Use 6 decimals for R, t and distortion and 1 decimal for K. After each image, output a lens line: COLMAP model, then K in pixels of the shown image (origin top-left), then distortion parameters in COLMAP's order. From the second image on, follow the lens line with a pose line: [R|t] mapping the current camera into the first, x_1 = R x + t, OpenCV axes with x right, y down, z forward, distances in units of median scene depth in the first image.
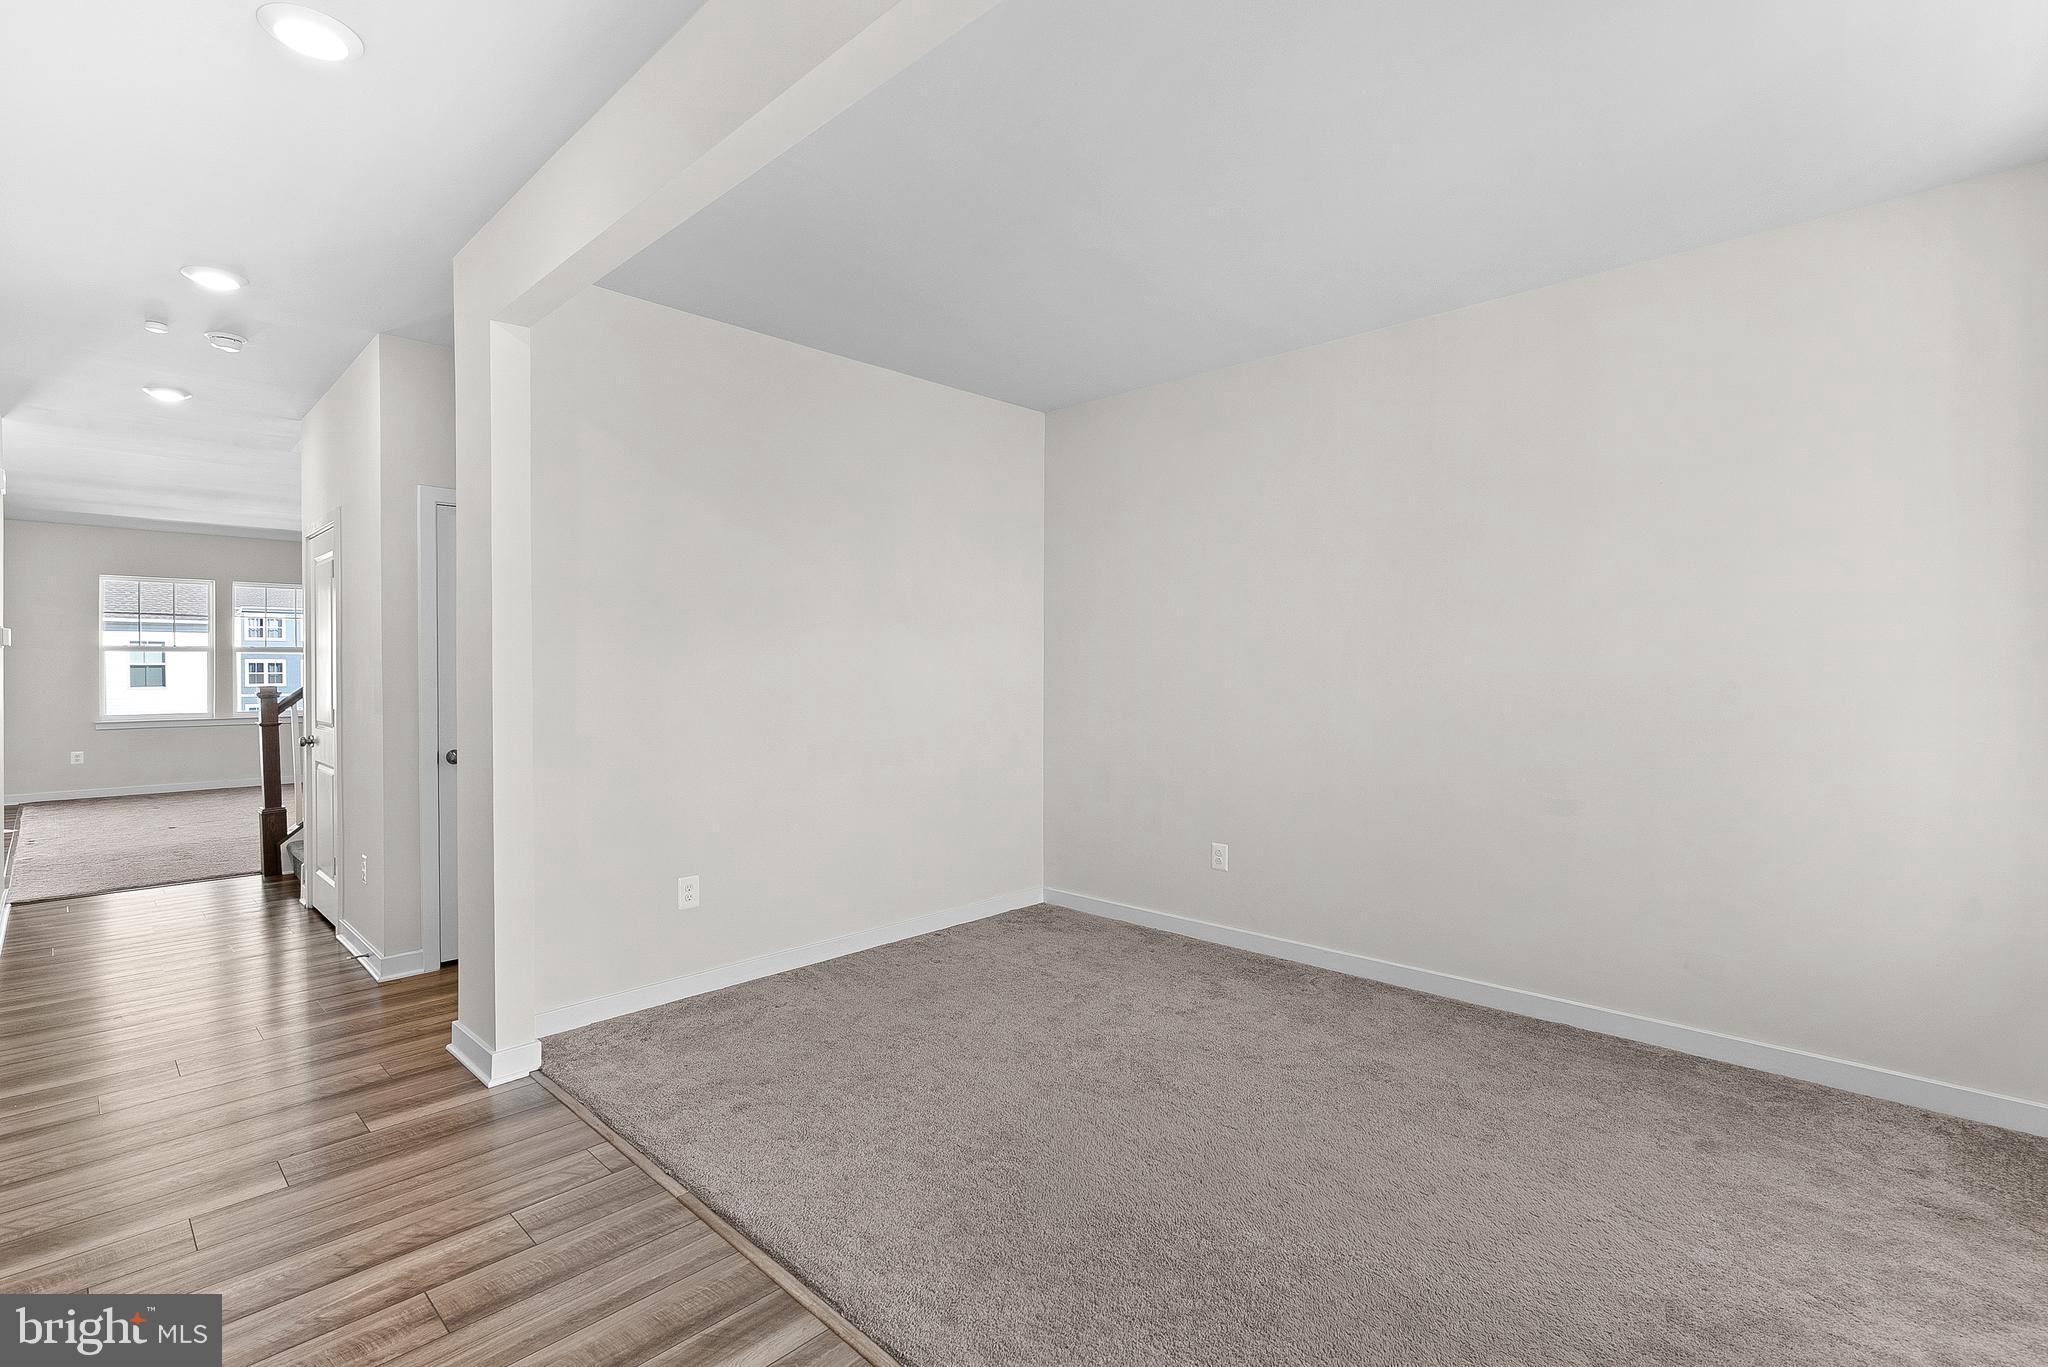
lens RADIAL K [[939.9, 0, 1022.5], [0, 939.9, 678.6], [0, 0, 1]] dist [-0.002756, 0.001090]
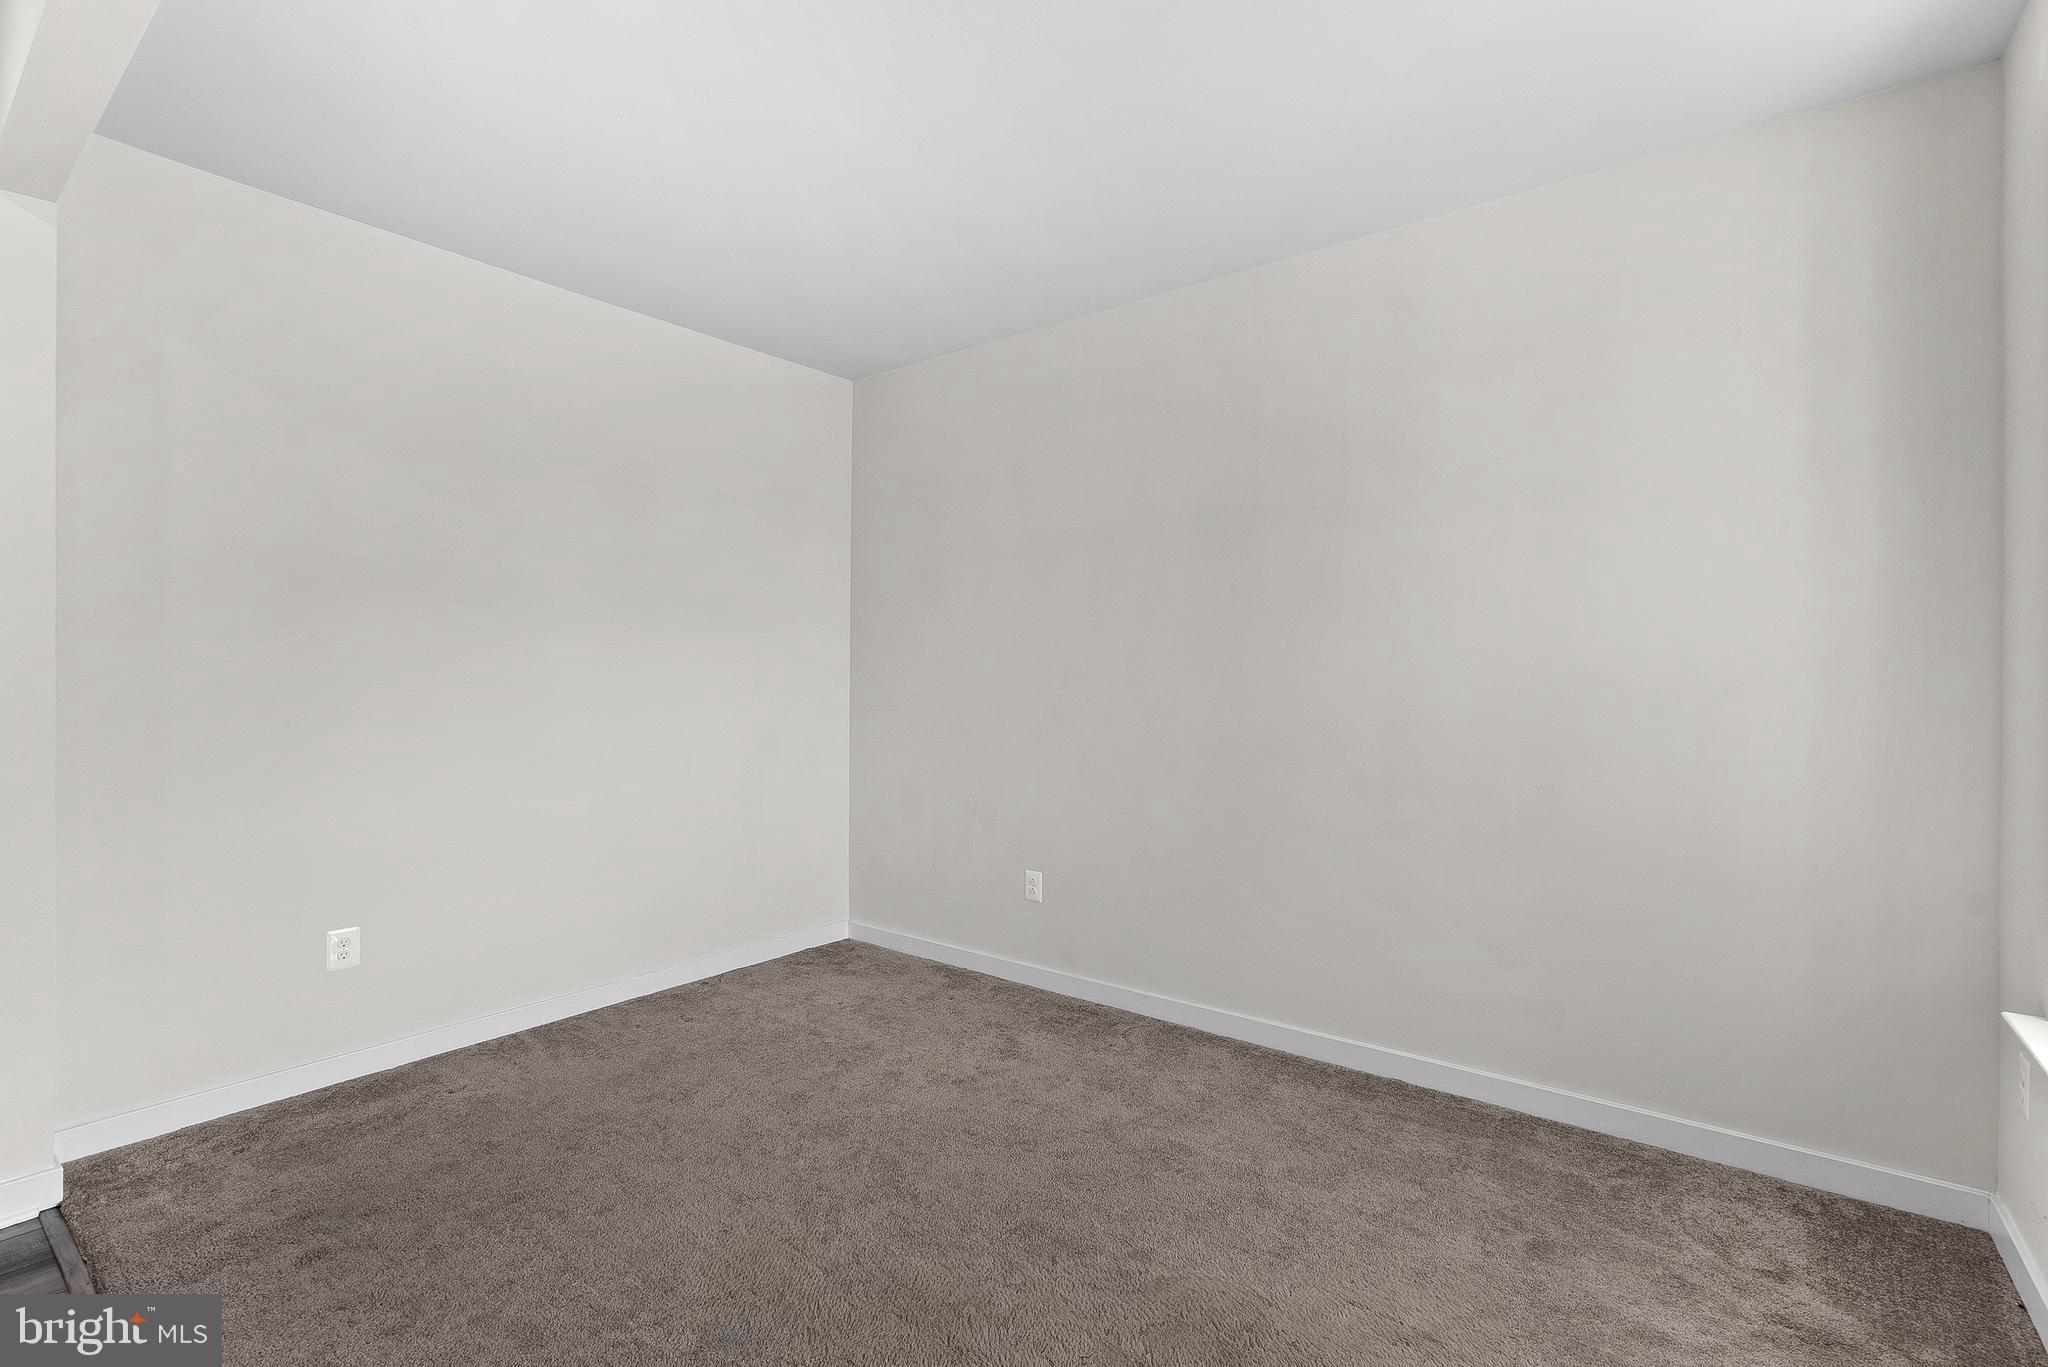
lens RADIAL K [[939.9, 0, 1027.5], [0, 939.9, 682.7], [0, 0, 1]] dist [-0.002756, 0.001090]
pose [[0.994763, 0.003346, 0.102153, 0.161227], [-0.002843, 0.999983, -0.005077, 0.007287], [-0.102169, 0.004760, 0.994756, 0.184714]]
